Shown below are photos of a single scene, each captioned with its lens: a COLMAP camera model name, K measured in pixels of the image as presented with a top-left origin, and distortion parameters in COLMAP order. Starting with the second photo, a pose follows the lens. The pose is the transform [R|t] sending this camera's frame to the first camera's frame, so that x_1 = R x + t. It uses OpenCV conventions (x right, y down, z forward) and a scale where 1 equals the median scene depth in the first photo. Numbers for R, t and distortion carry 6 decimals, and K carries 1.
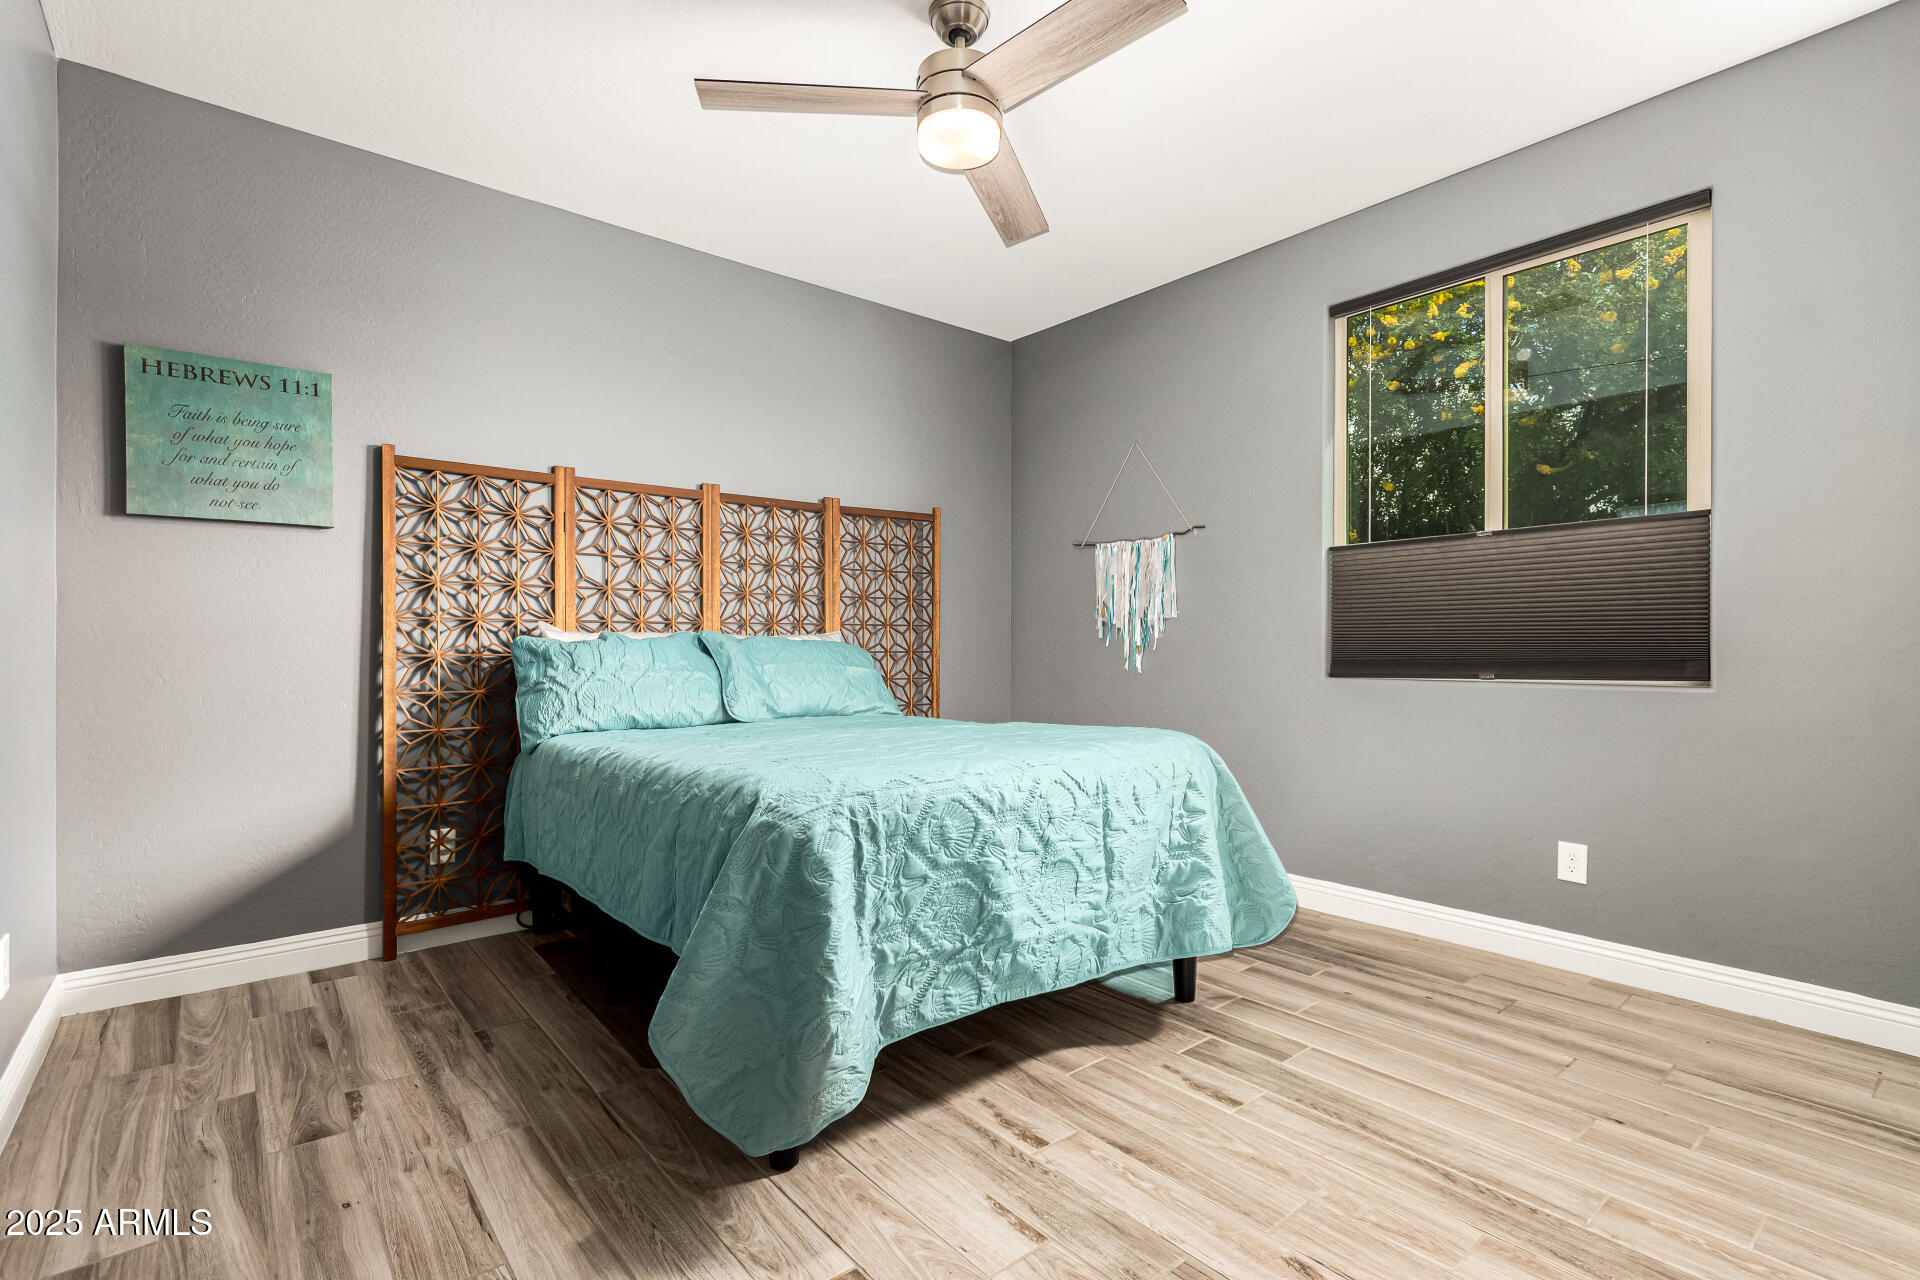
lens RADIAL K [[886.1, 0, 961.7], [0, 886.1, 644.8], [0, 0, 1]] dist [0.008510, -0.000578]
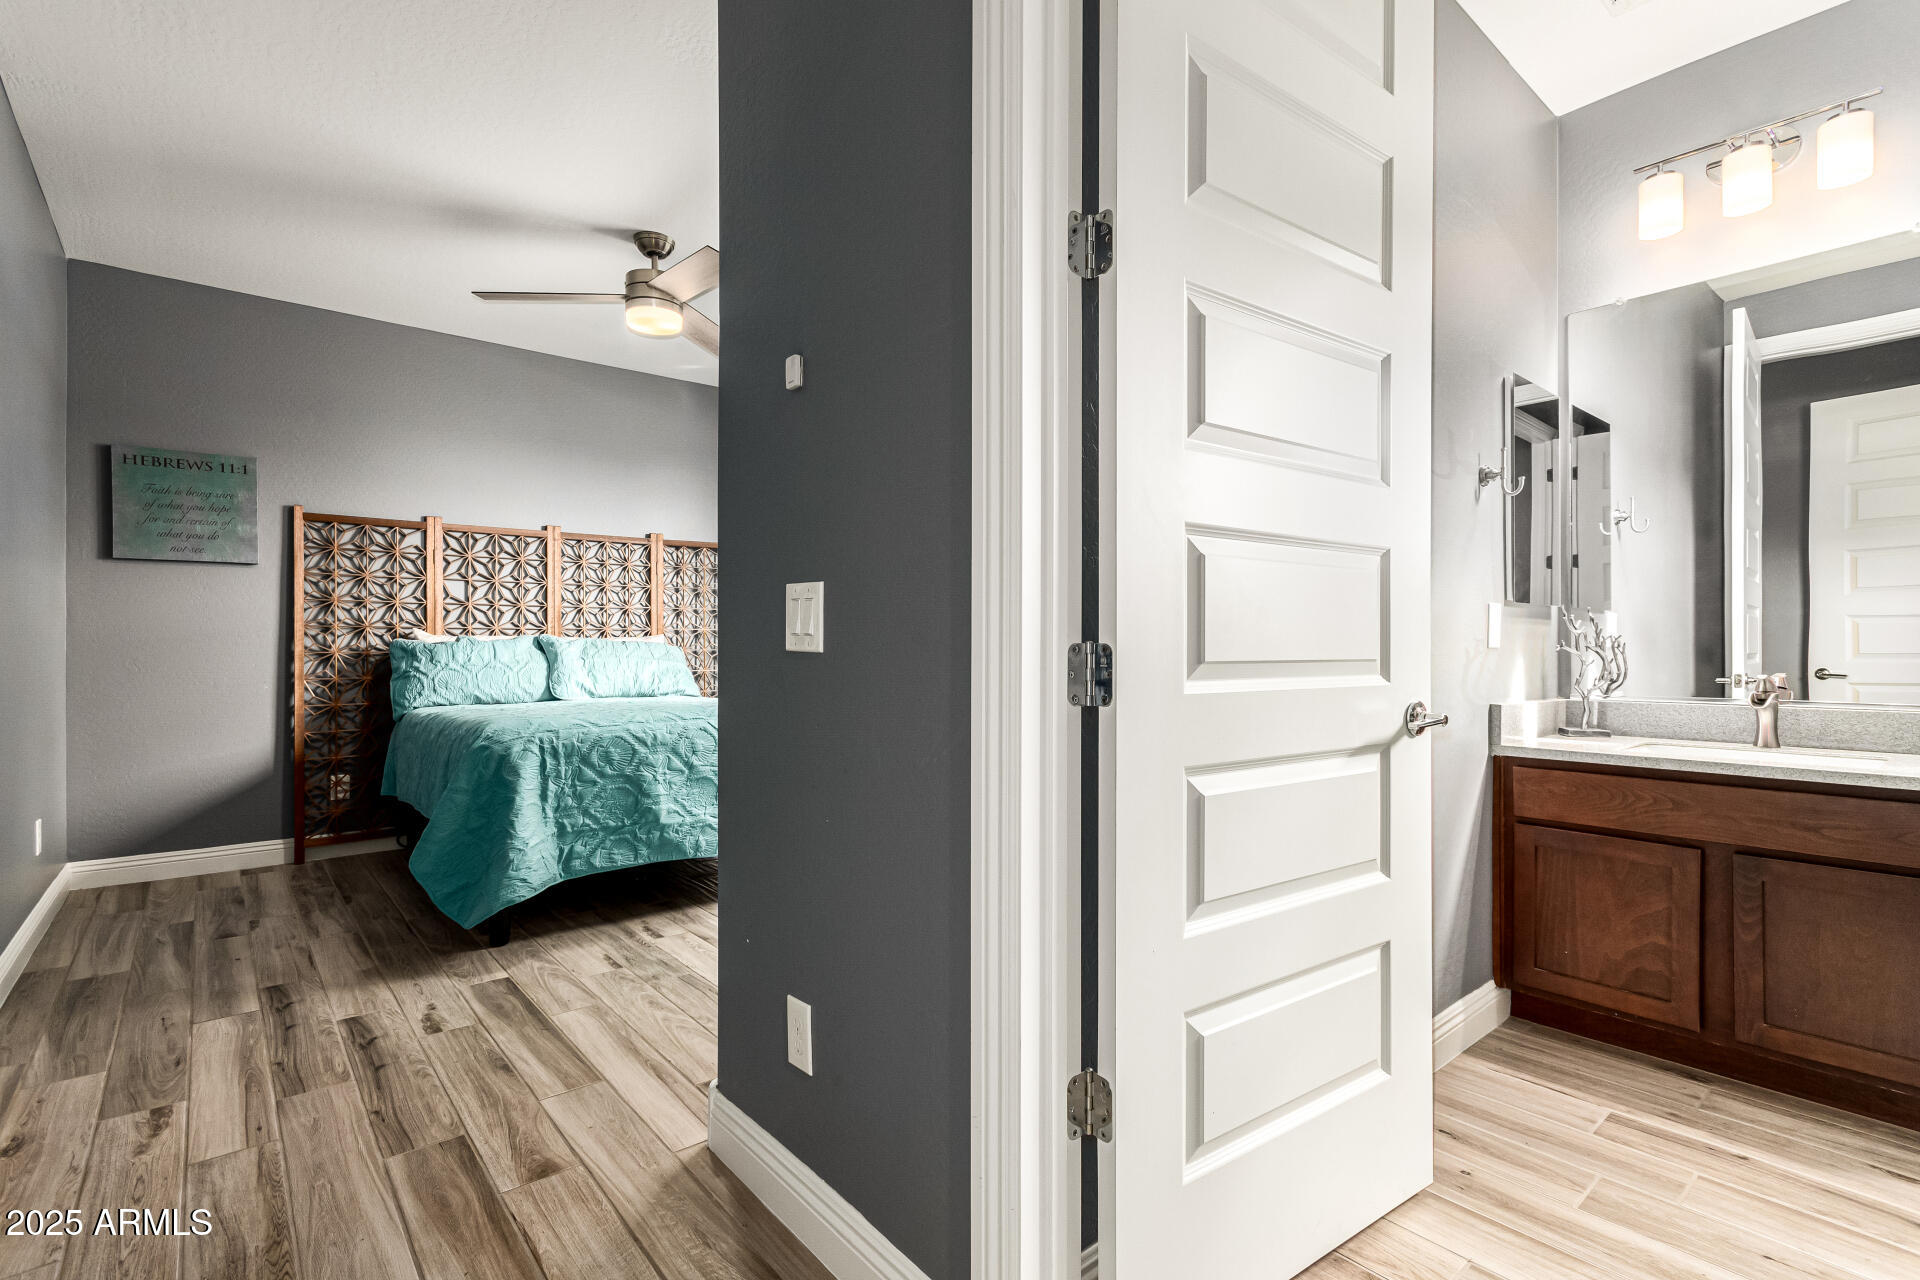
lens RADIAL K [[886.1, 0, 973.5], [0, 886.1, 644.8], [0, 0, 1]] dist [0.008510, -0.000578]
pose [[0.999926, -0.002228, 0.011980, 0.492597], [0.002241, 0.999997, -0.001101, 0.004346], [-0.011978, 0.001128, 0.999928, -0.517817]]
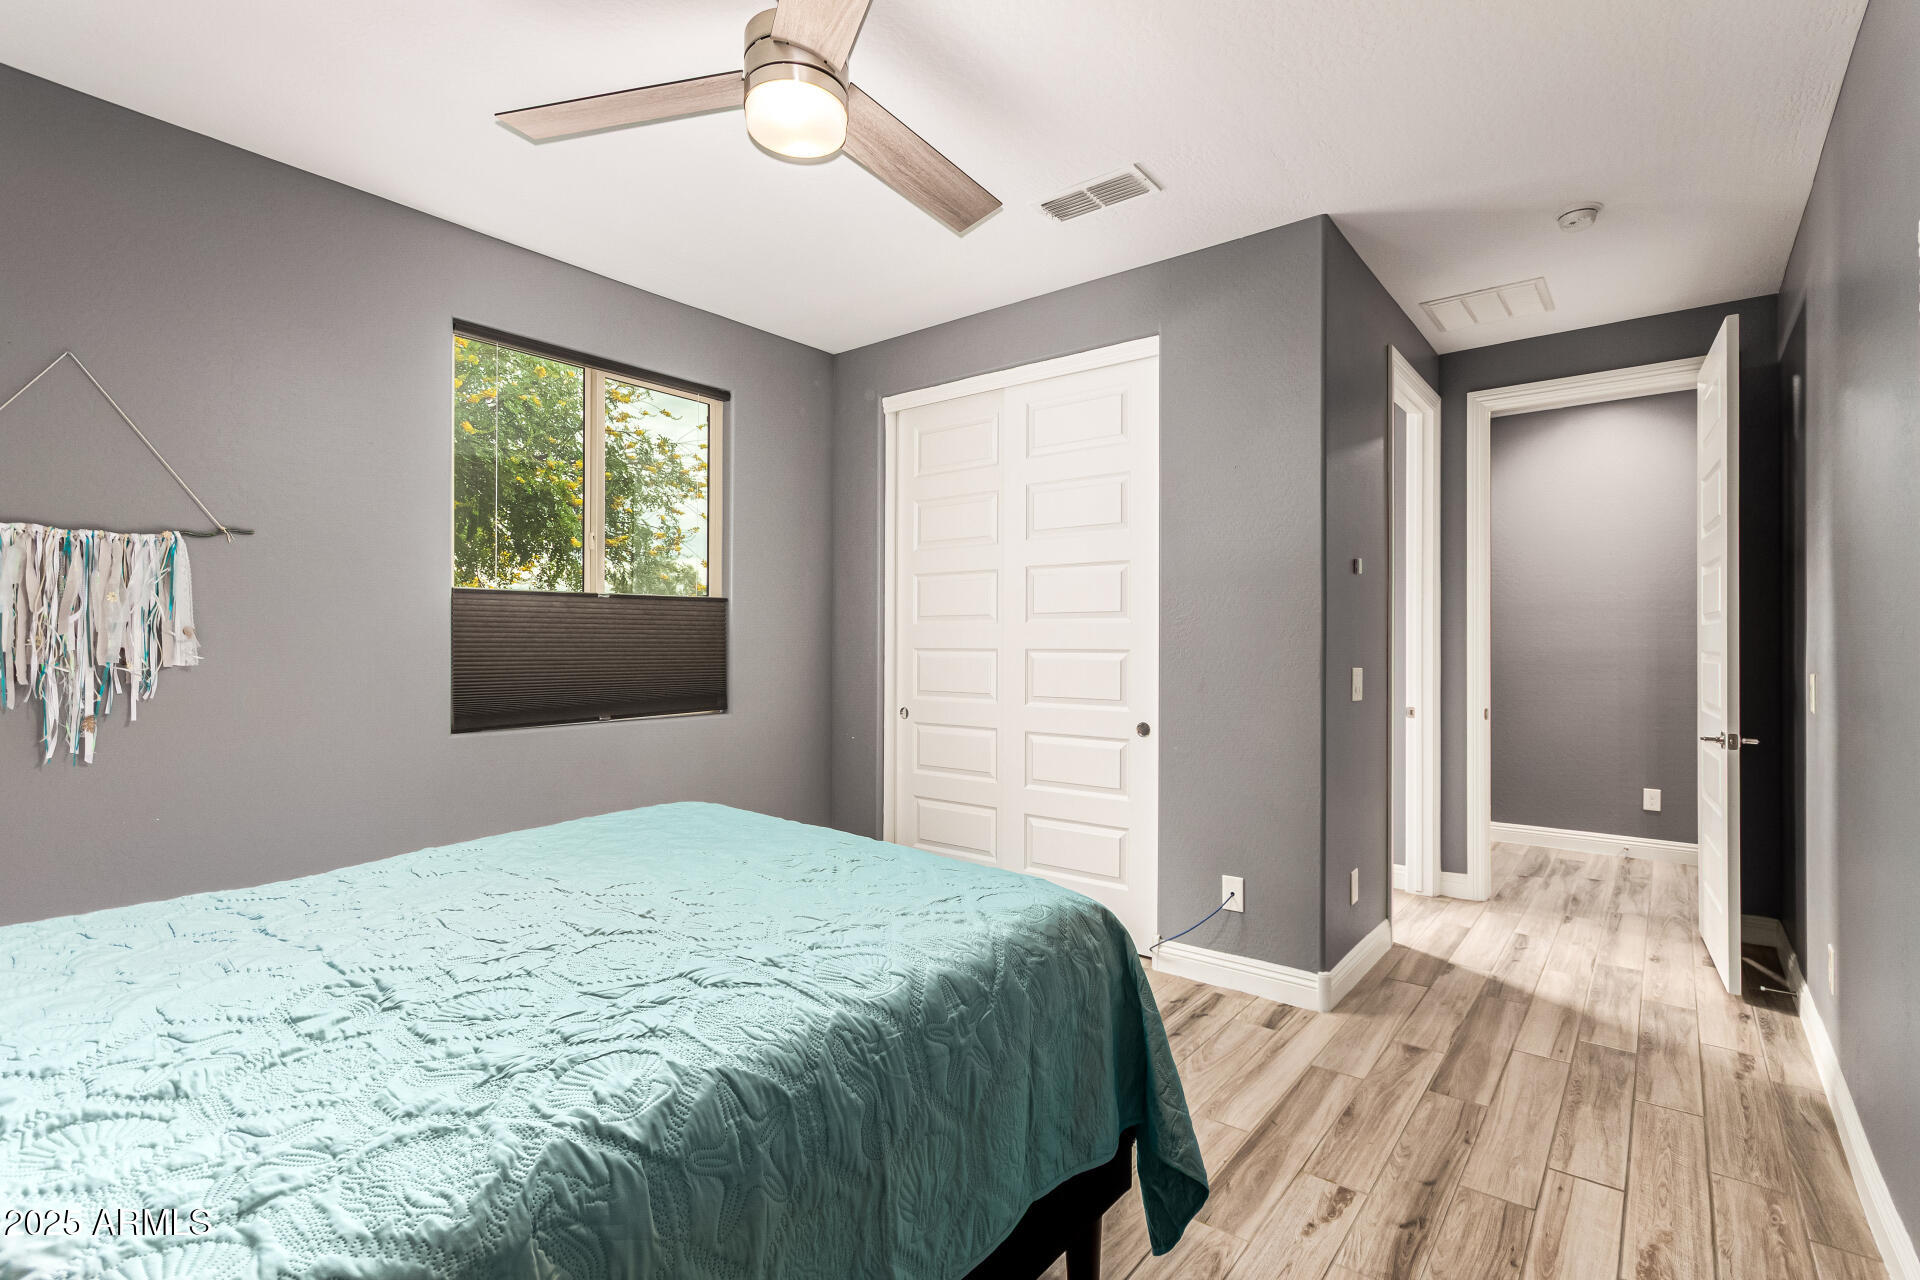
lens RADIAL K [[886.1, 0, 970.8], [0, 886.1, 642.1], [0, 0, 1]] dist [0.008510, -0.000578]
pose [[-0.205266, 0.001956, 0.978704, -0.735744], [-0.001375, 0.999996, -0.002287, -0.070430], [-0.978705, -0.001815, -0.205262, 0.878925]]
